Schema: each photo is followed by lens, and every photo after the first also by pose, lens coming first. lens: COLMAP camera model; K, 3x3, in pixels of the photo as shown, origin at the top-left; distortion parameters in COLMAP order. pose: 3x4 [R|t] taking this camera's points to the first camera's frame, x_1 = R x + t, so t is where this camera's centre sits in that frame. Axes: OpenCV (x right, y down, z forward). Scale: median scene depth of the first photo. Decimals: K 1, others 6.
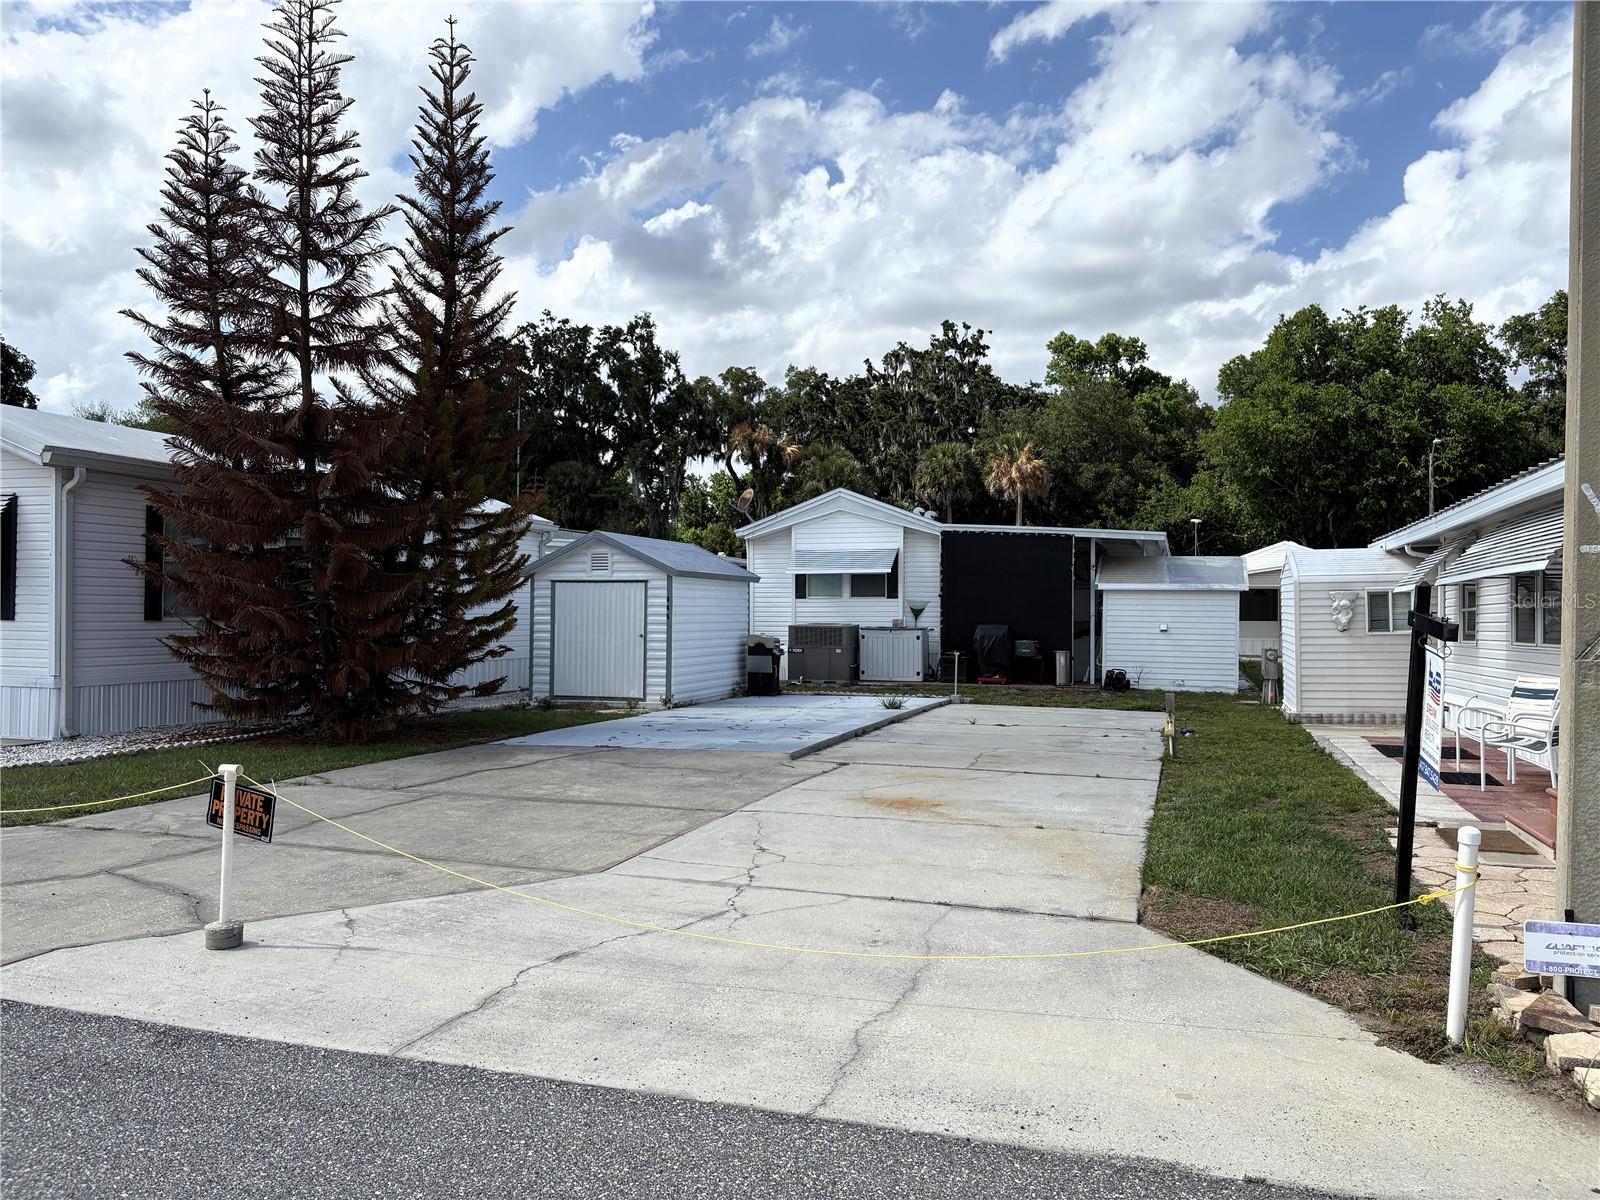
lens RADIAL K [[1205.0, 0, 801.2], [0, 1205.0, 605.5], [0, 0, 1]] dist [0.045897, -0.051686]
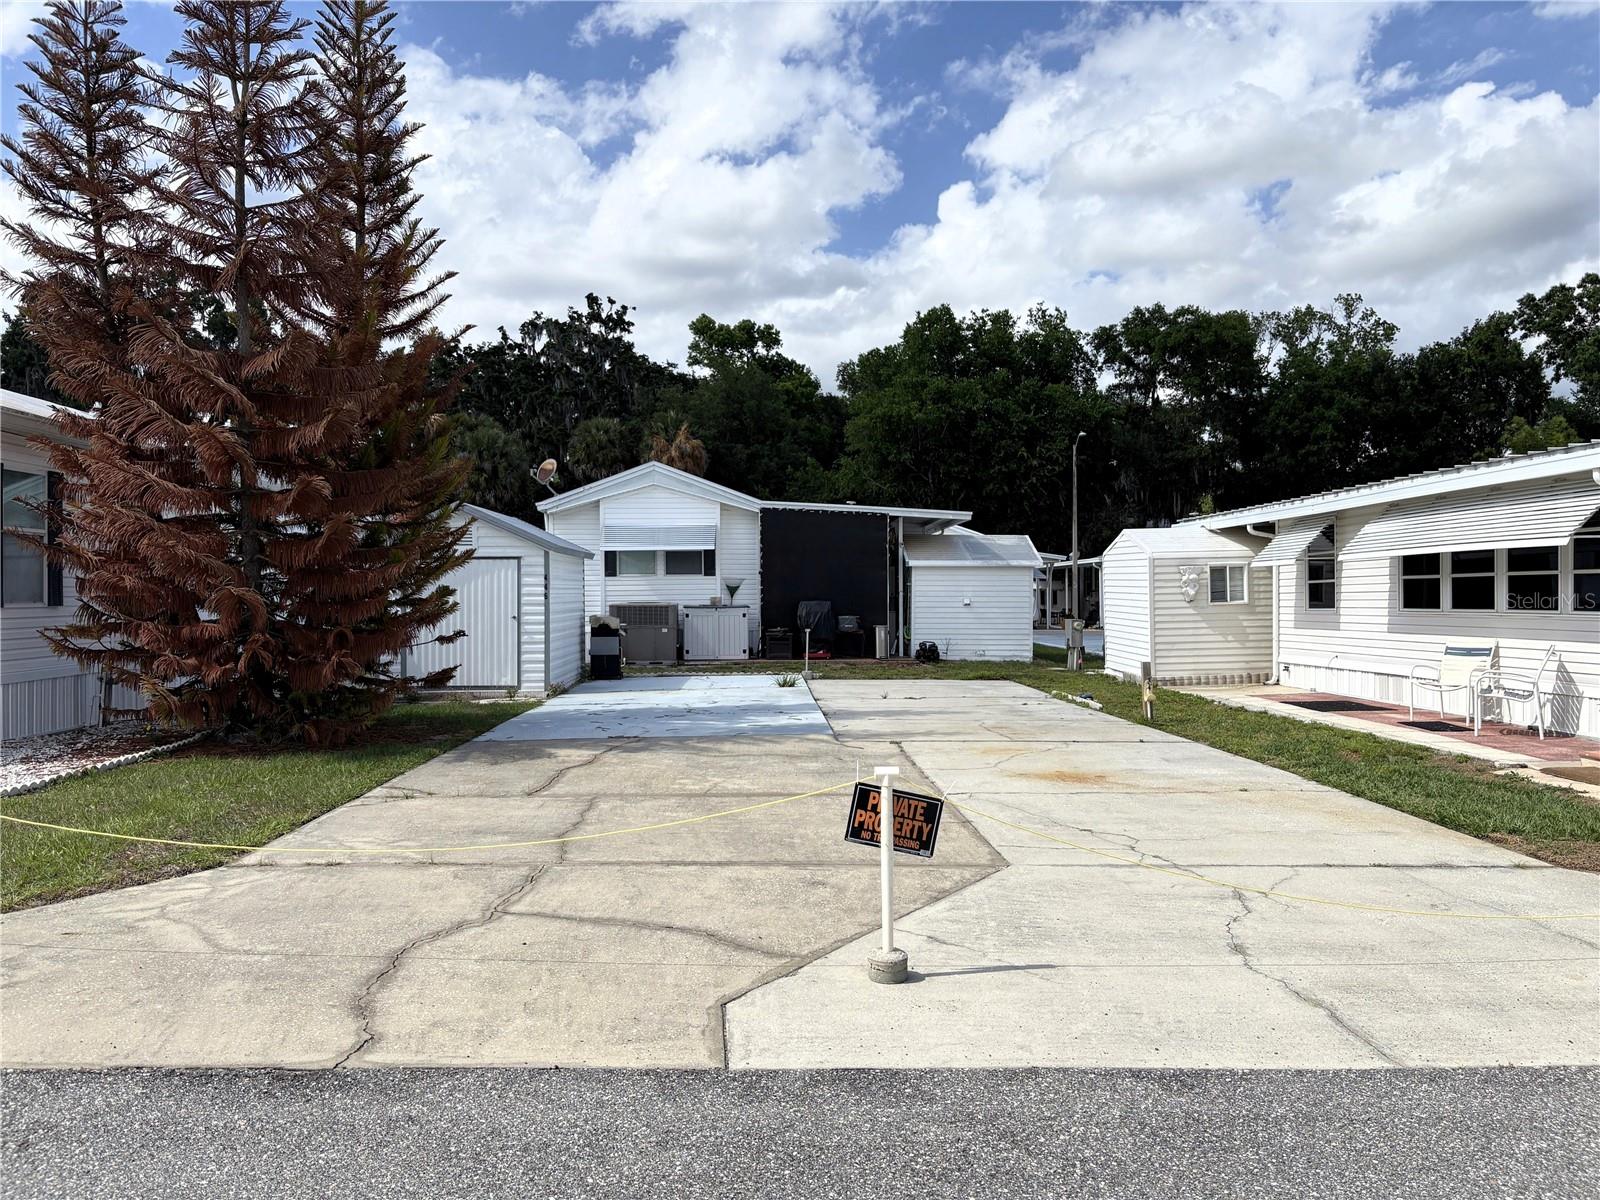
lens RADIAL K [[1205.0, 0, 801.2], [0, 1205.0, 605.5], [0, 0, 1]] dist [0.045897, -0.051686]
pose [[0.943618, -0.014398, 0.330723, -0.182102], [0.008497, 0.999778, 0.019281, -0.000092], [-0.330927, -0.015384, 0.943531, 0.048933]]
